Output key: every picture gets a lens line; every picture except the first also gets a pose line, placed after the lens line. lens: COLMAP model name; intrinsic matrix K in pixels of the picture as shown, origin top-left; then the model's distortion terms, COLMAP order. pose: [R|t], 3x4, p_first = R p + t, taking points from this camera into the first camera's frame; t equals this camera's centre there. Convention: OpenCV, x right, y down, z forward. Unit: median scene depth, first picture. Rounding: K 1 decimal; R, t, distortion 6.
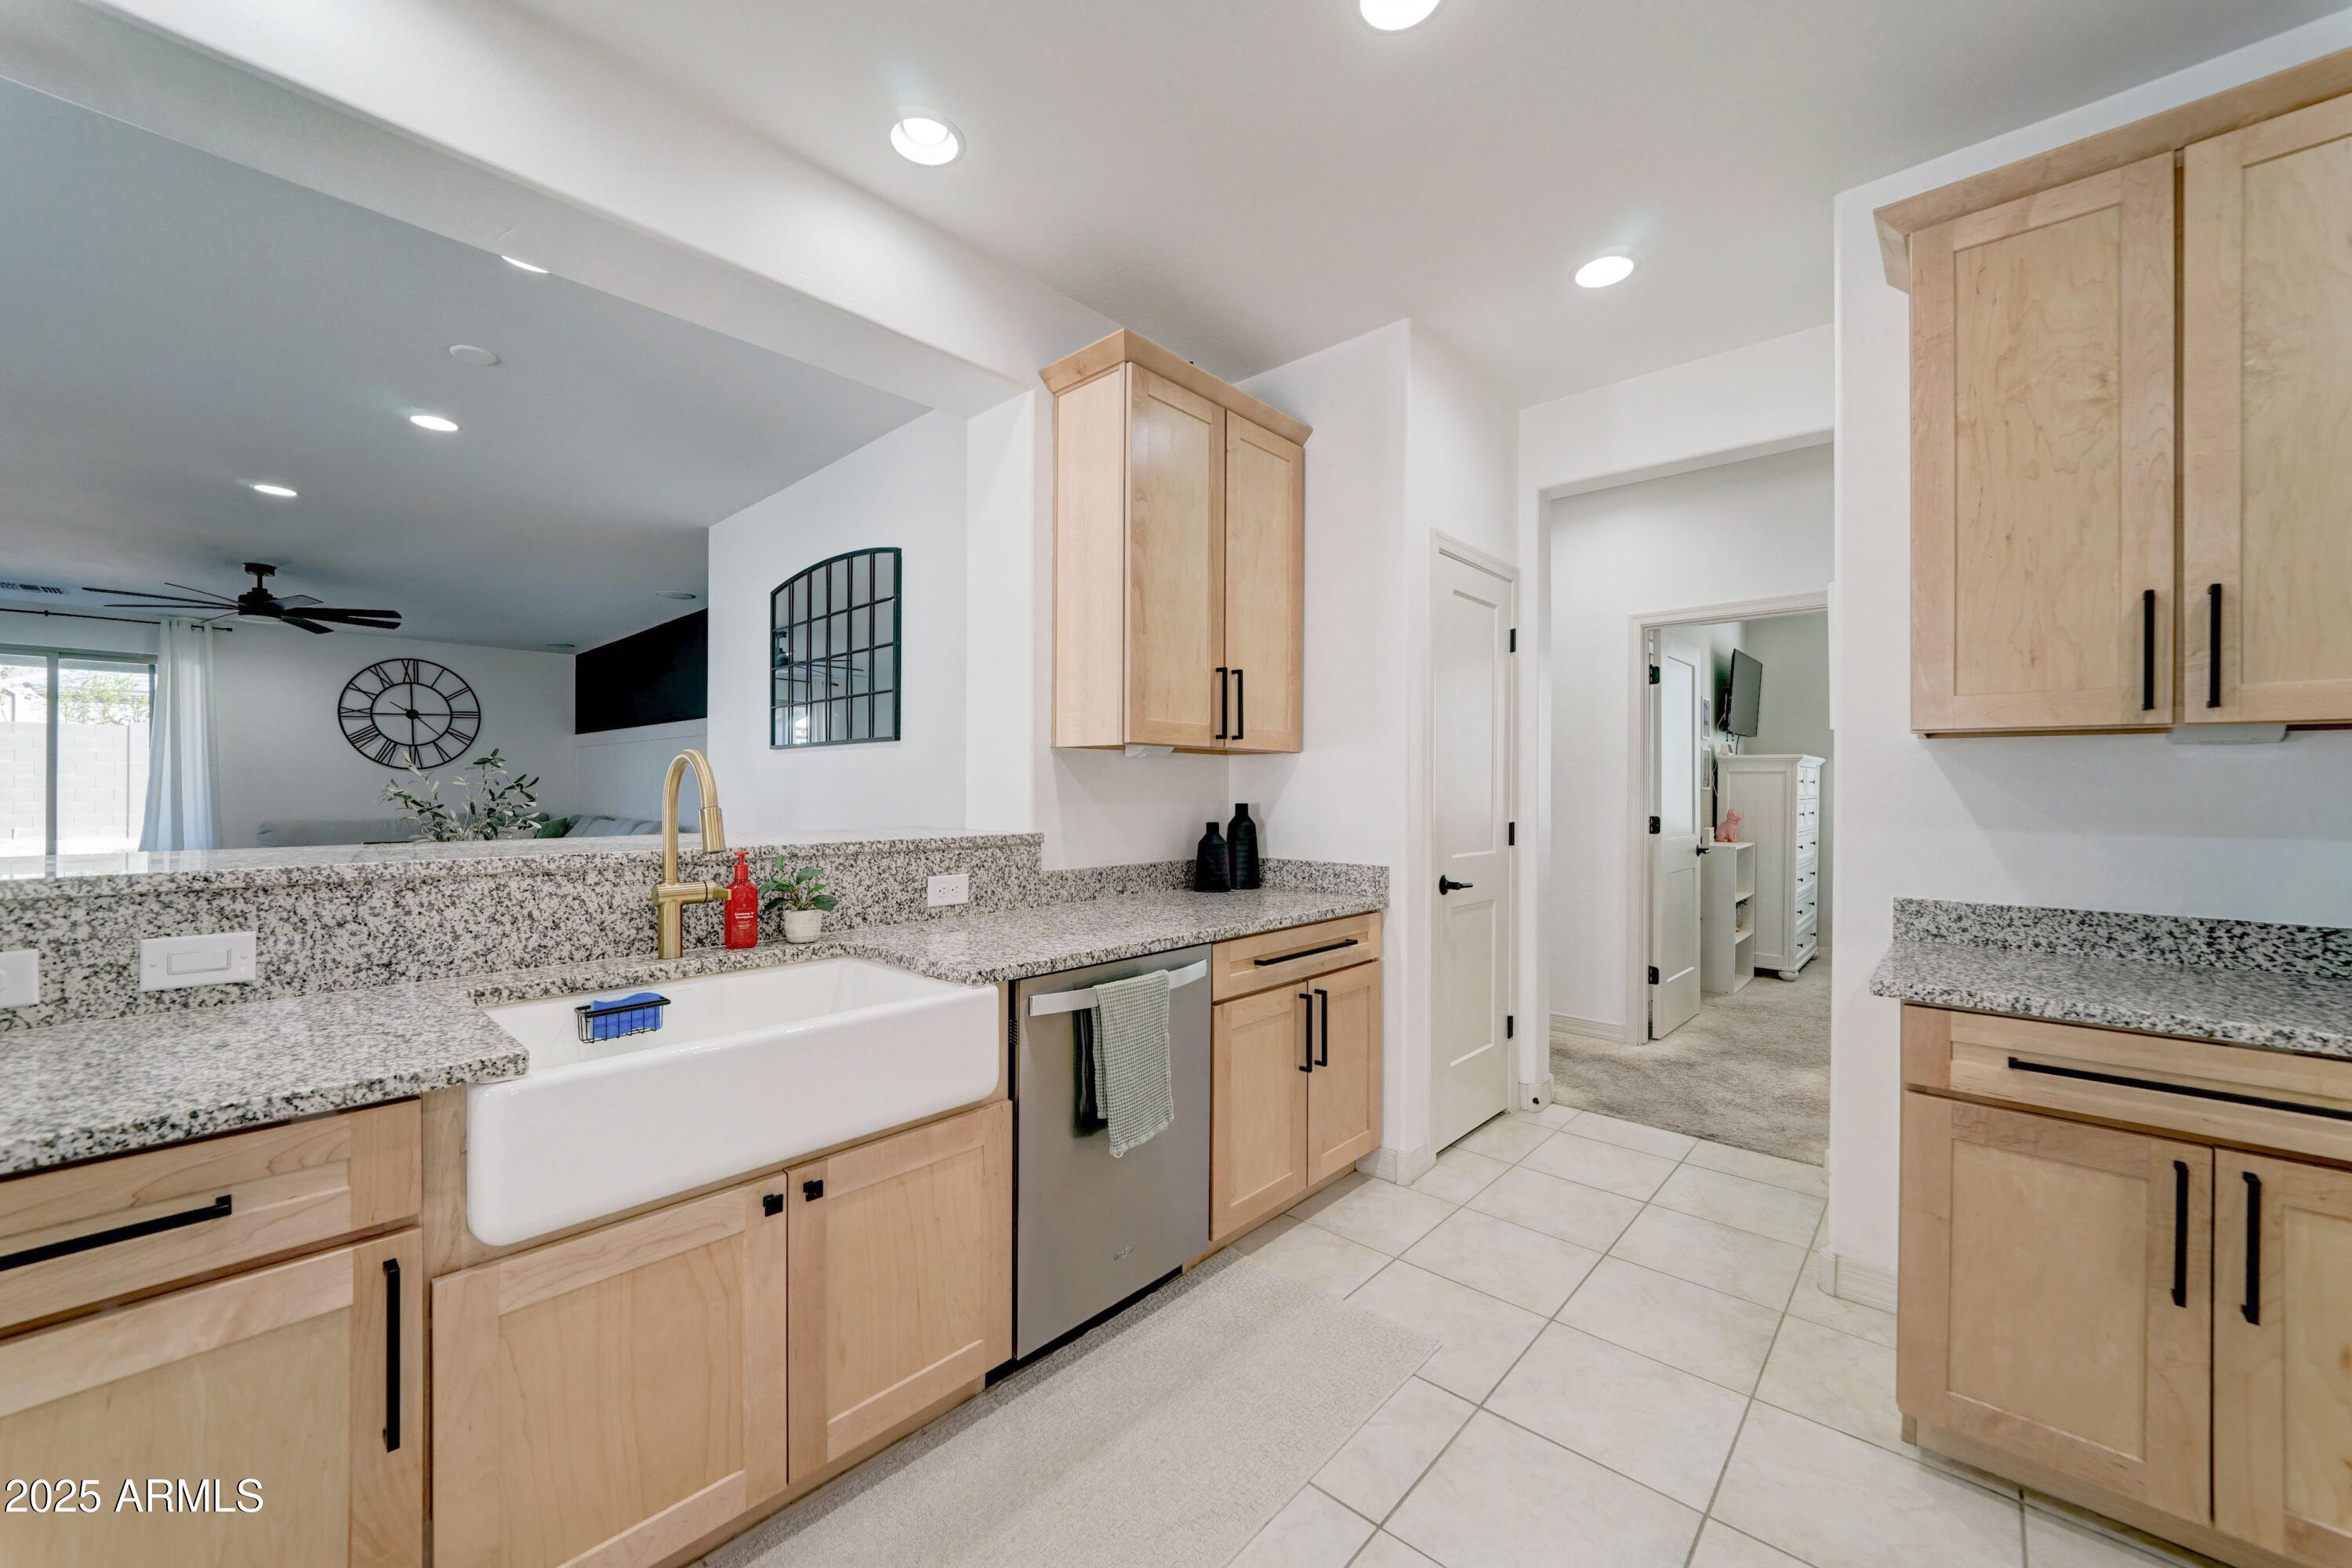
lens RADIAL K [[890.1, 0, 1164.4], [0, 890.1, 786.0], [0, 0, 1]] dist [-0.011918, 0.001105]
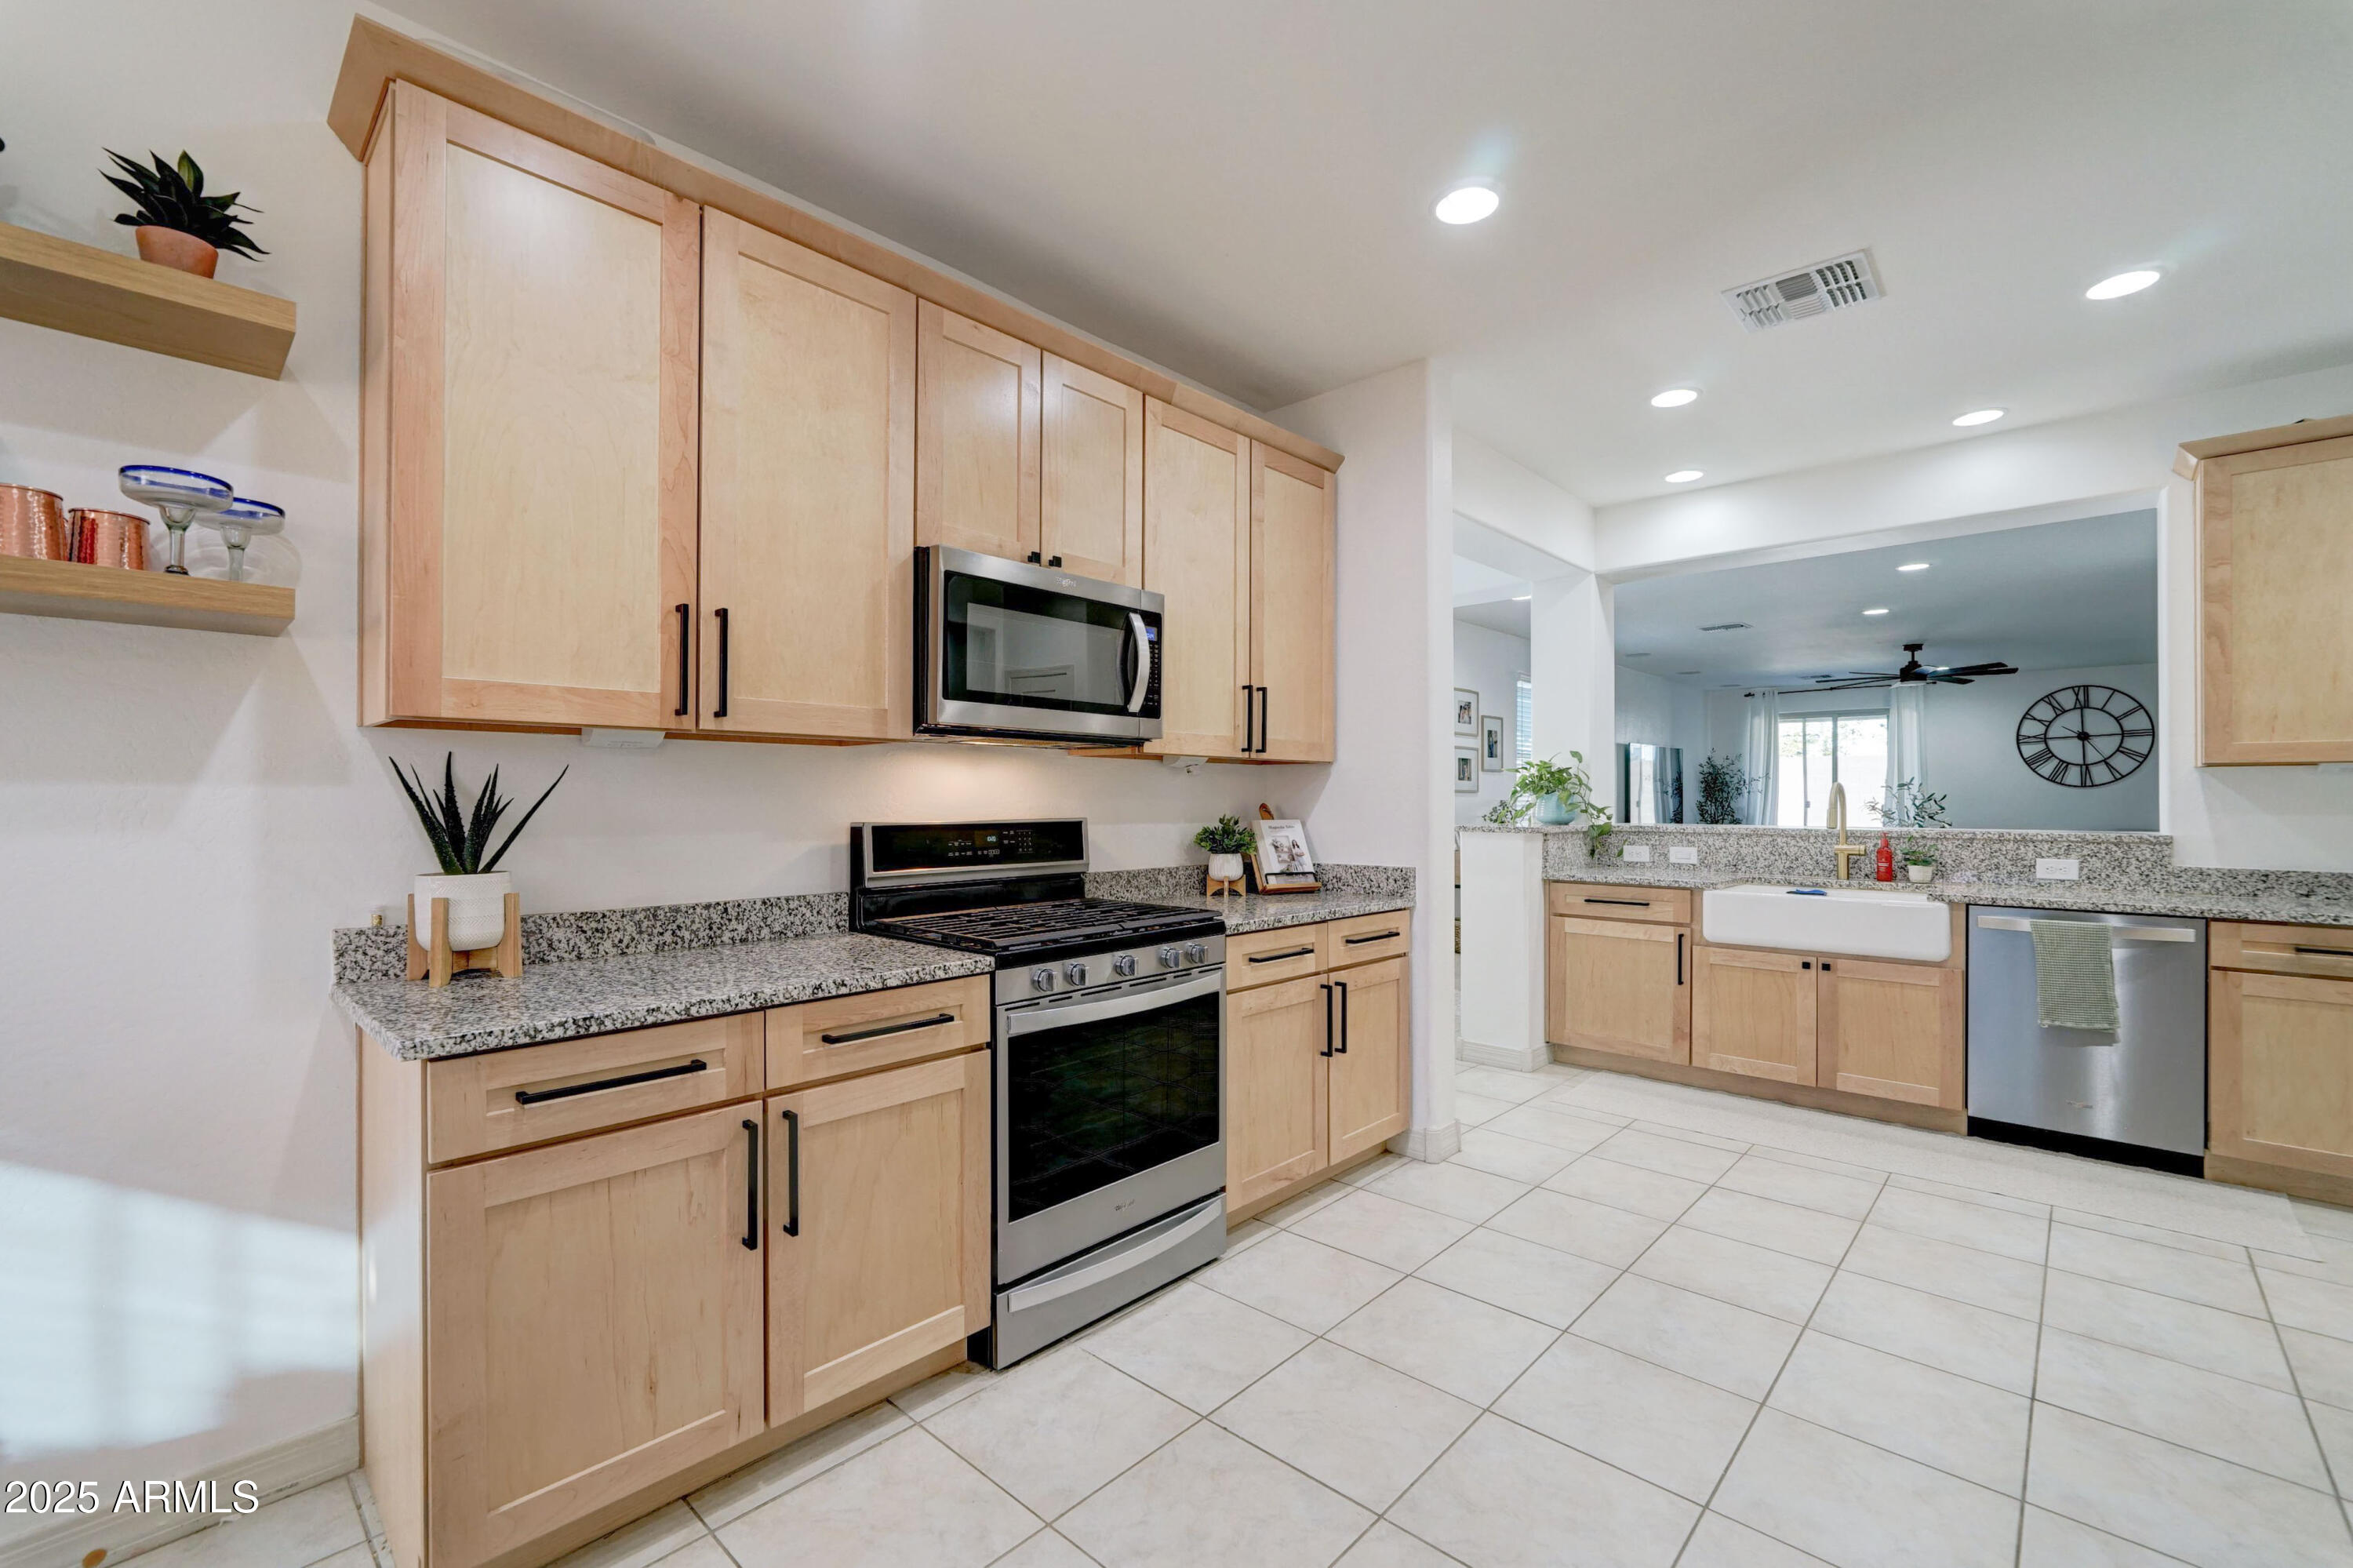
lens RADIAL K [[995.9, 0, 1168.5], [0, 995.9, 795.8], [0, 0, 1]] dist [-0.001869, 0.000287]
pose [[0.000896, -0.006485, -0.999979, 1.323091], [-0.002445, 0.999976, -0.006487, 0.008888], [0.999997, 0.002451, 0.000880, -0.449691]]
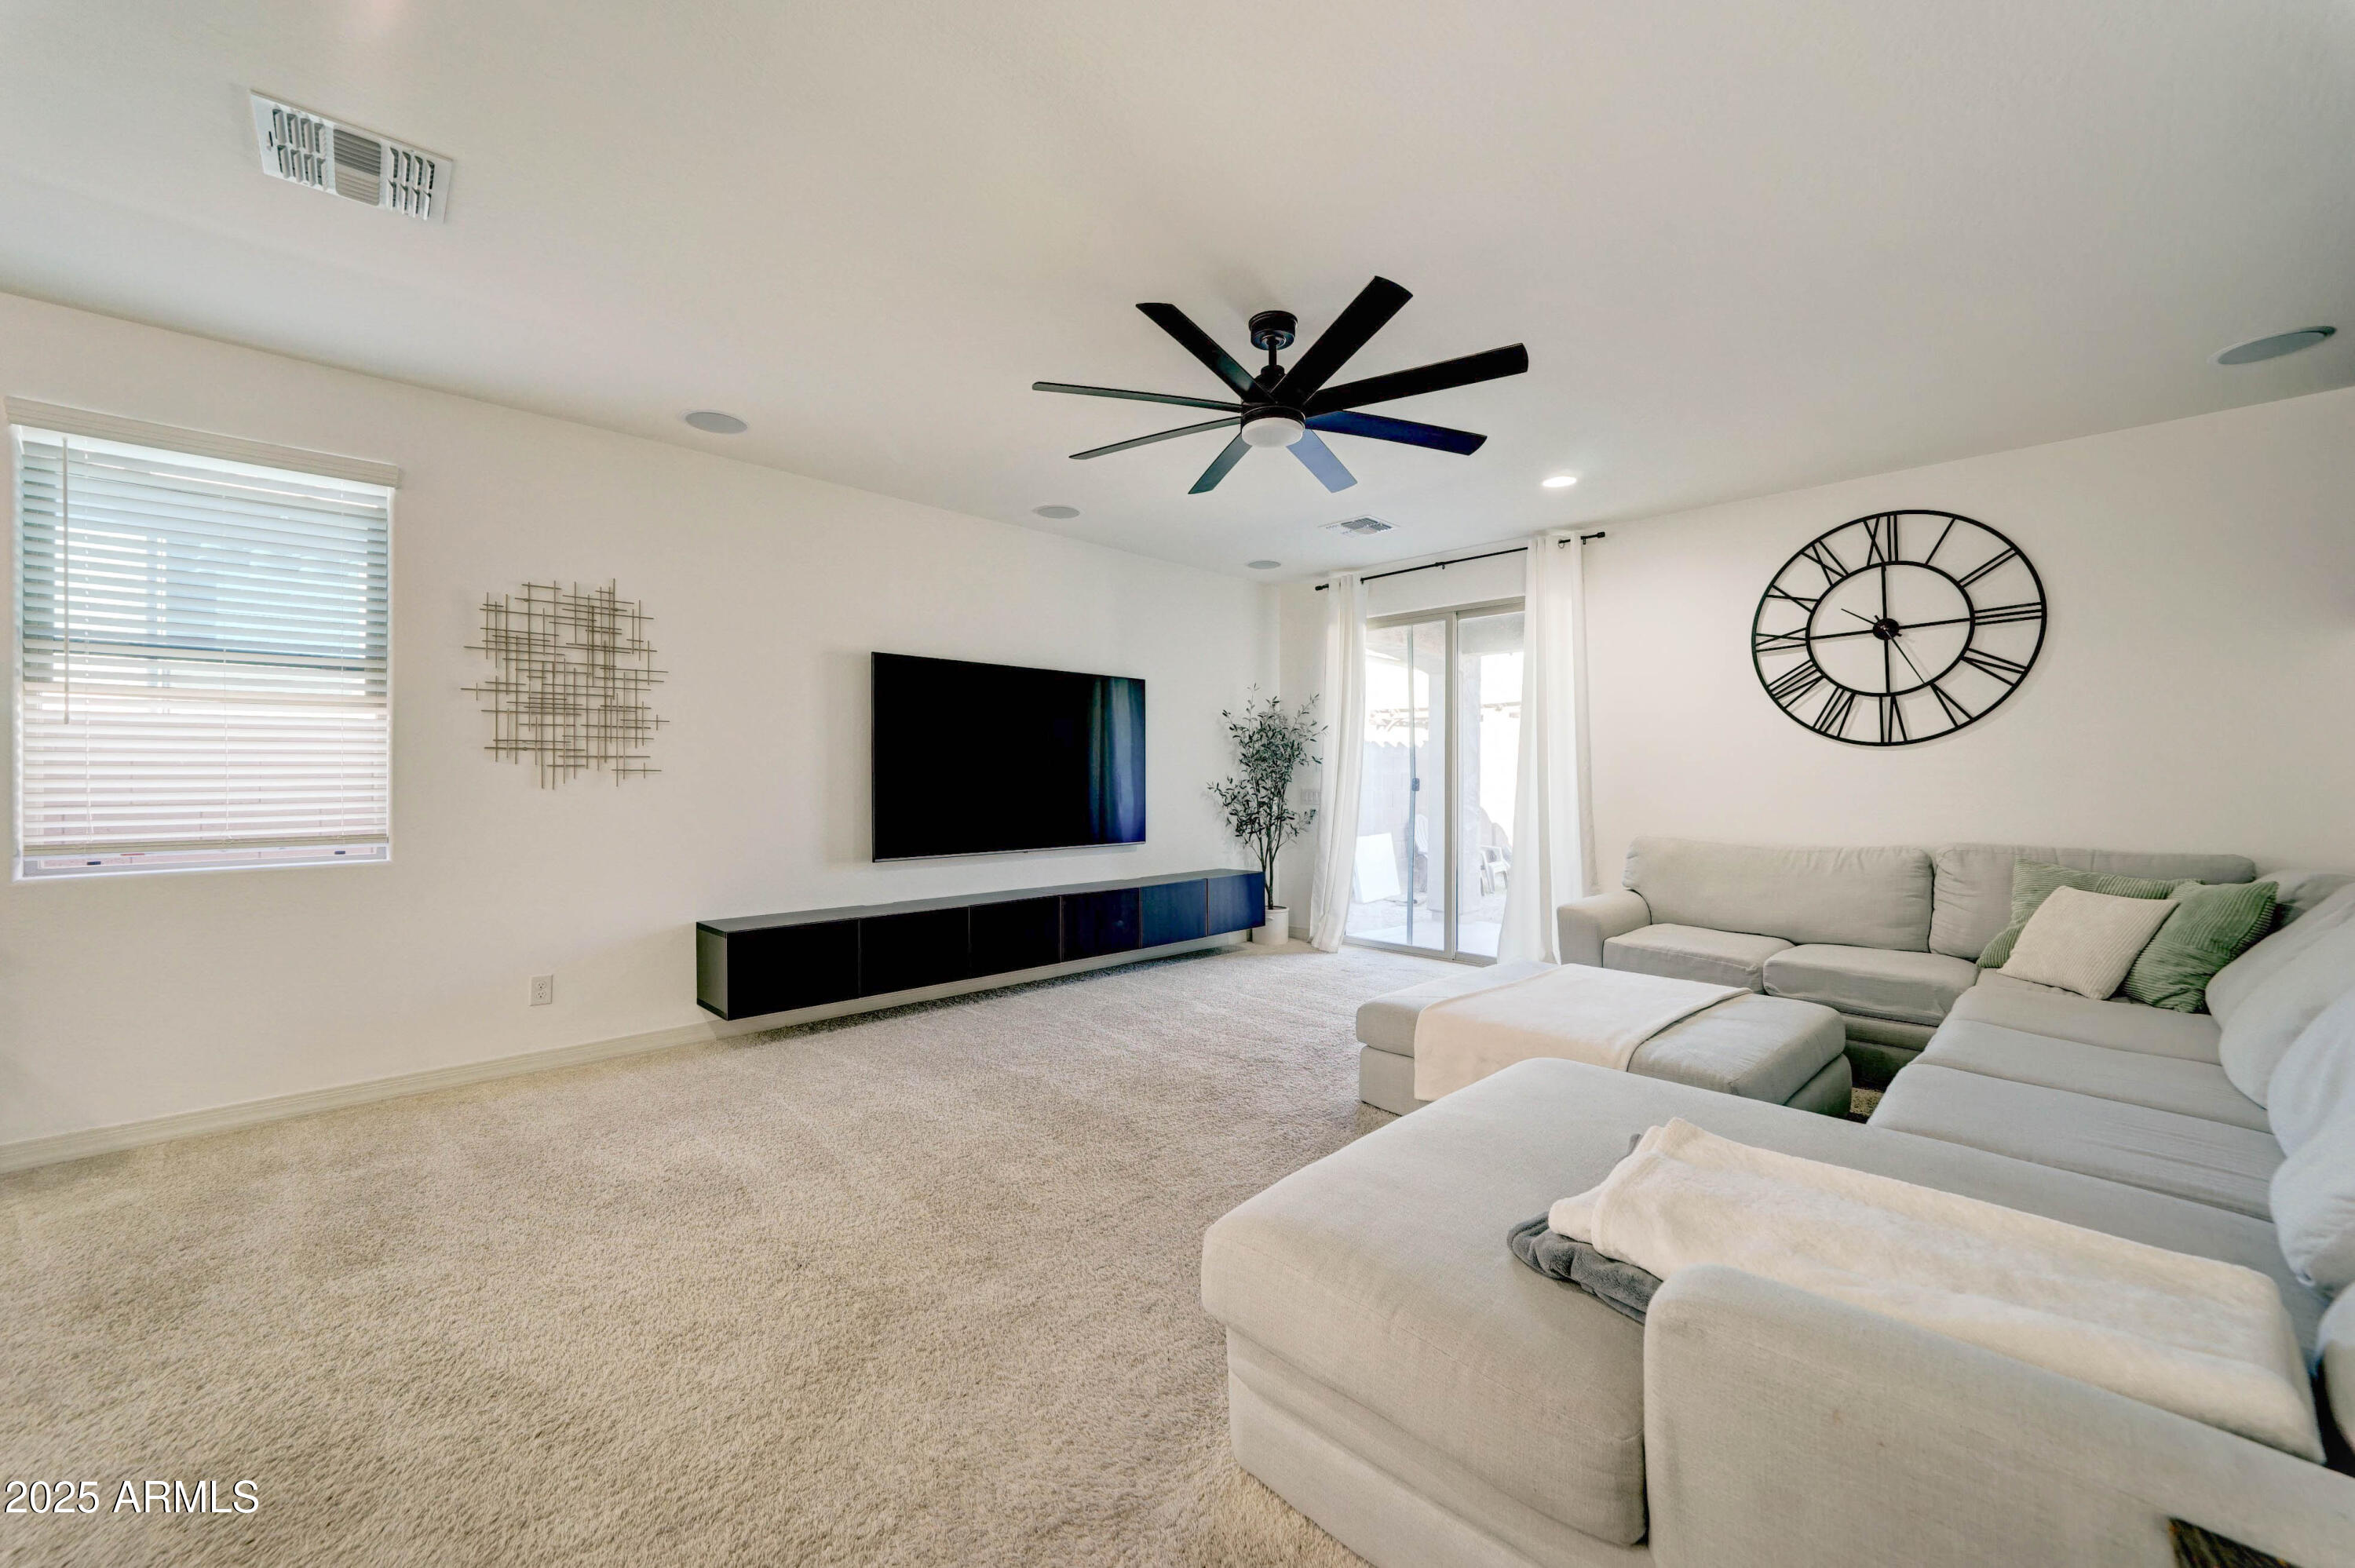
lens RADIAL K [[891.1, 0, 1168.4], [0, 891.1, 791.9], [0, 0, 1]] dist [-0.011918, 0.001105]
pose [[-0.043423, 0.010482, -0.999002, -1.279414], [0.000786, 0.999945, 0.010458, 0.004715], [0.999056, -0.000331, -0.043429, 2.270046]]
